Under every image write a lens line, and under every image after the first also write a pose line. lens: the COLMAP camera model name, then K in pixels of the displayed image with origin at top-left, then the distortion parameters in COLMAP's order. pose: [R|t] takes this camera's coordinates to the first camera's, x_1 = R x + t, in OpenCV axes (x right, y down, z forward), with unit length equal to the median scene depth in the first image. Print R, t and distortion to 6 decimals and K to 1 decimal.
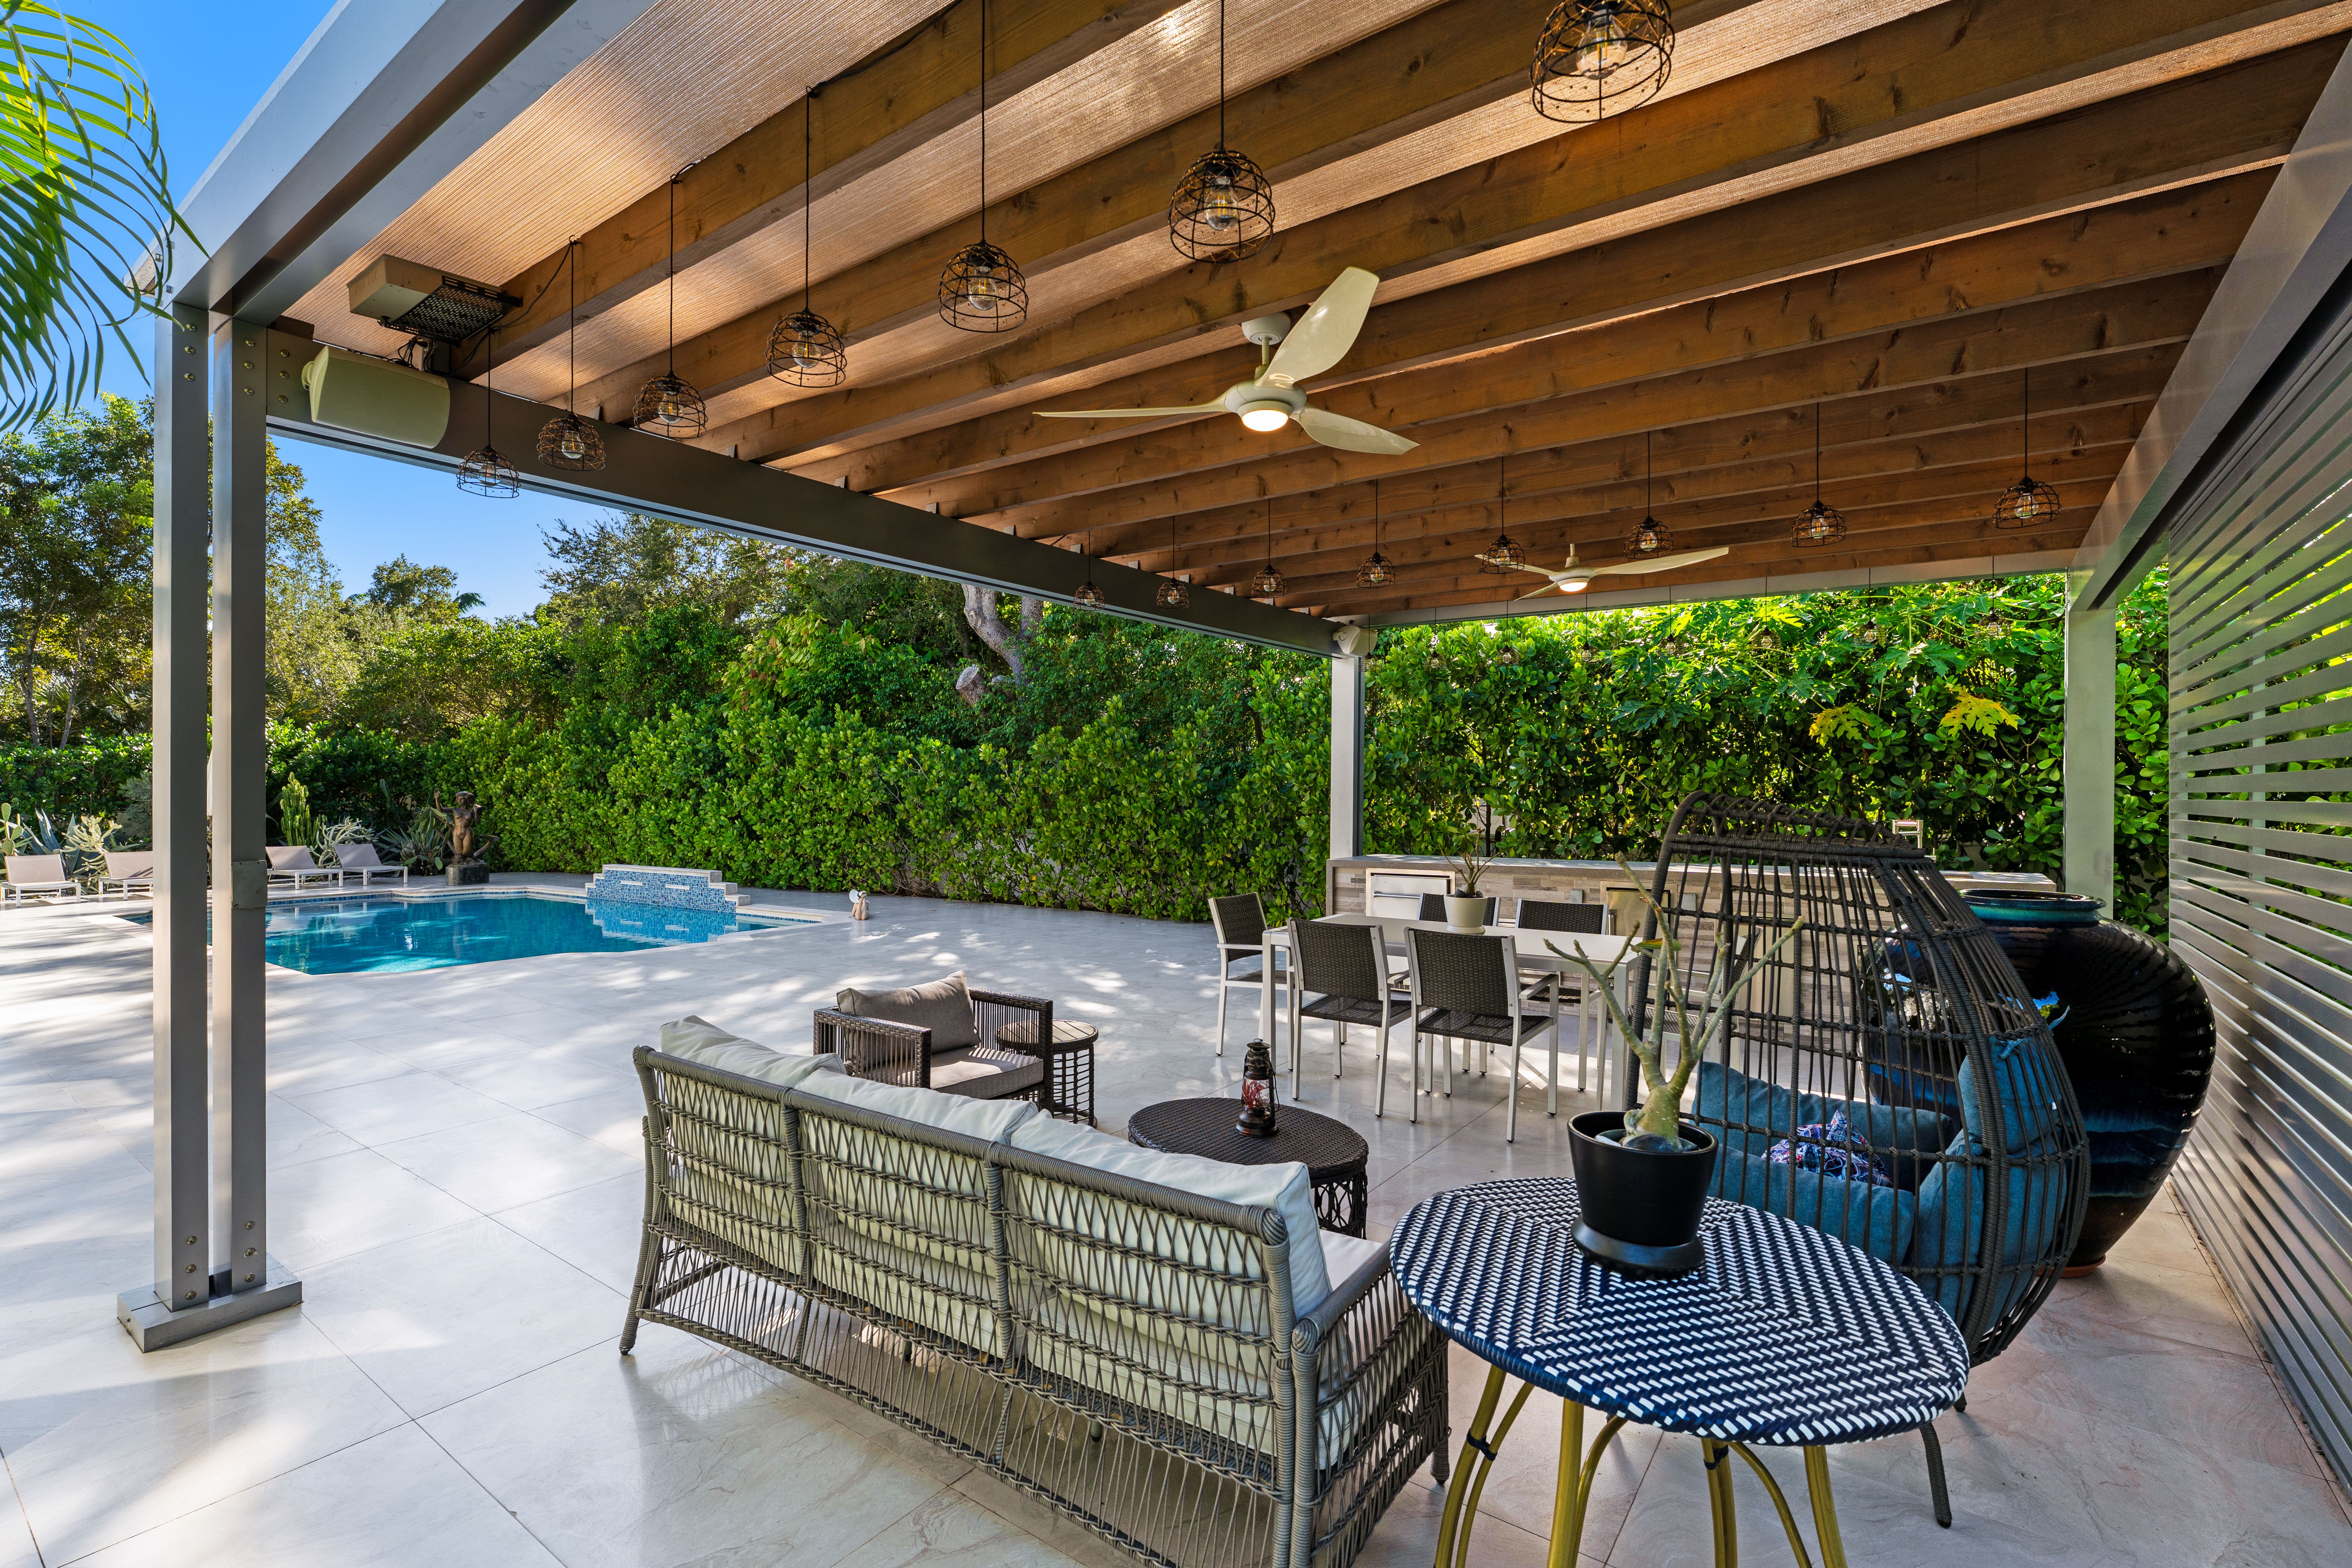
lens RADIAL K [[1059.5, 0, 1176.0], [0, 1059.5, 784.0], [0, 0, 1]] dist [-0.002076, -0.000268]
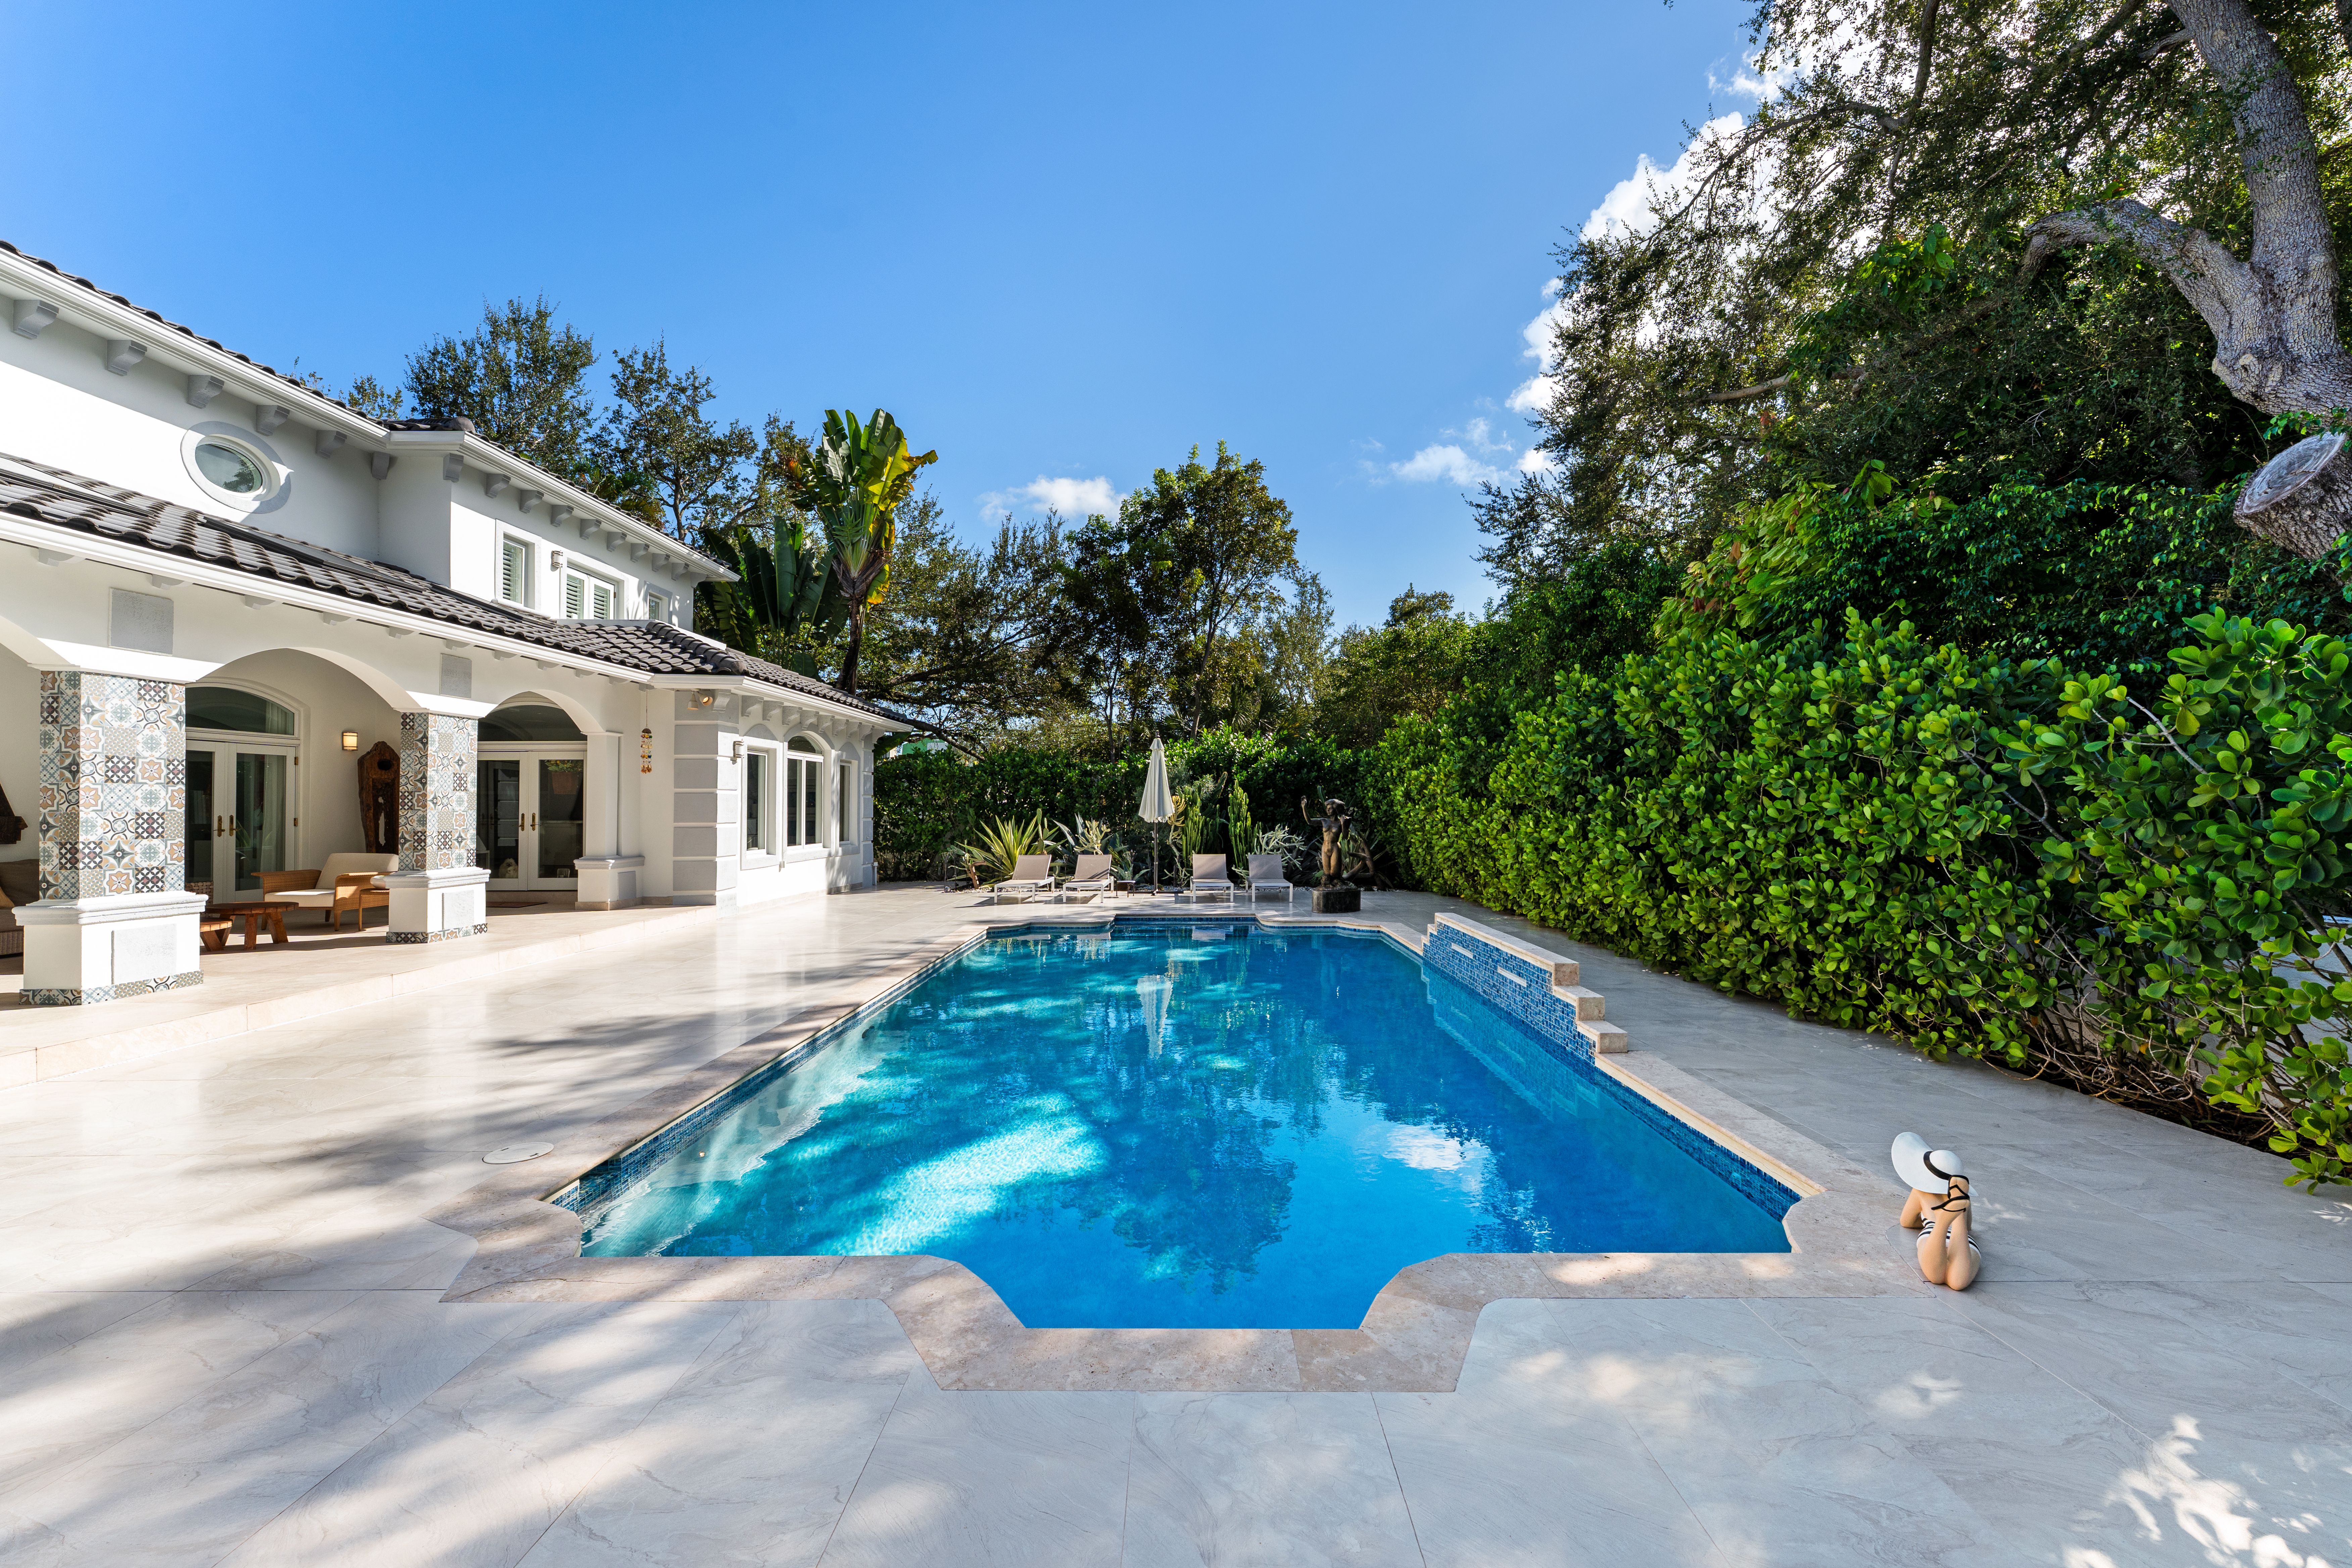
lens RADIAL K [[929.6, 0, 1206.7], [0, 929.6, 798.7], [0, 0, 1]] dist [0.000164, 0.000132]
pose [[0.602123, 0.002298, -0.798400, -0.166965], [0.004461, 0.999971, 0.006243, 0.002047], [0.798391, -0.007320, 0.602095, 0.532865]]
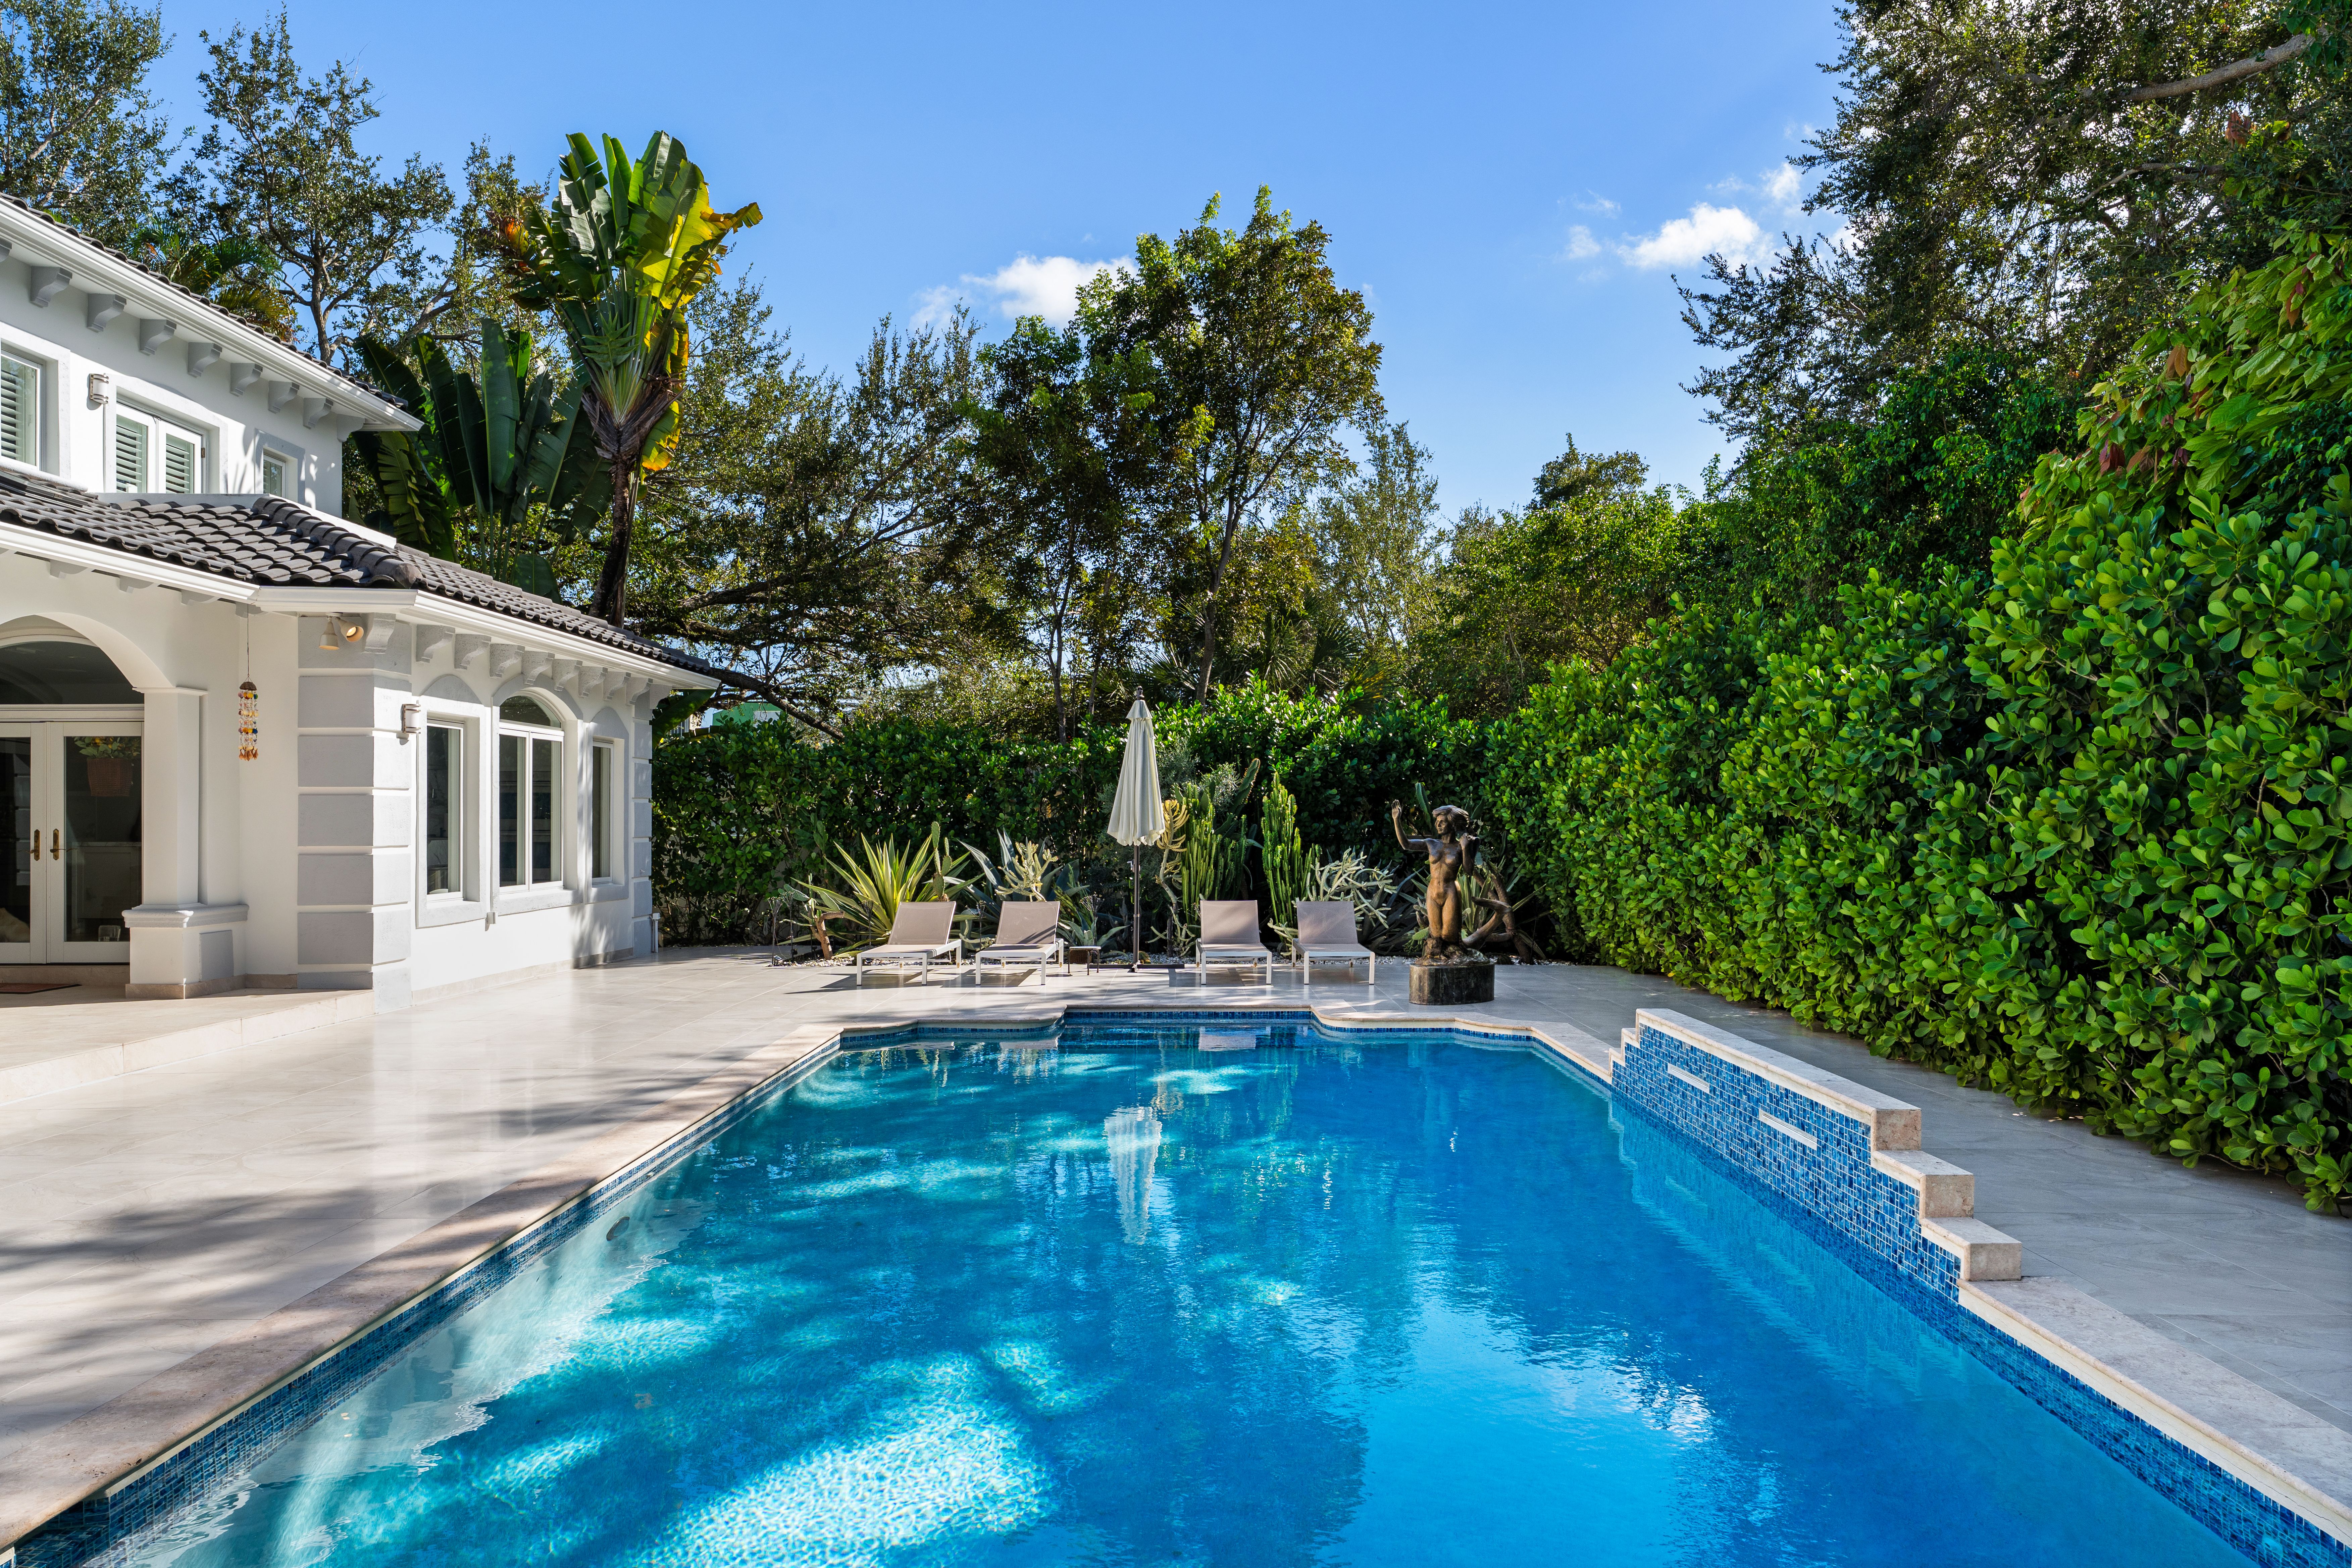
lens RADIAL K [[1545.9, 0, 1212.2], [0, 1545.9, 826.3], [0, 0, 1]] dist [0.001339, 0.004154]
pose [[0.598397, 0.014001, -0.801077, -0.199924], [0.003833, 0.999786, 0.020337, 0.002082], [0.801190, -0.015240, 0.598215, 0.553531]]
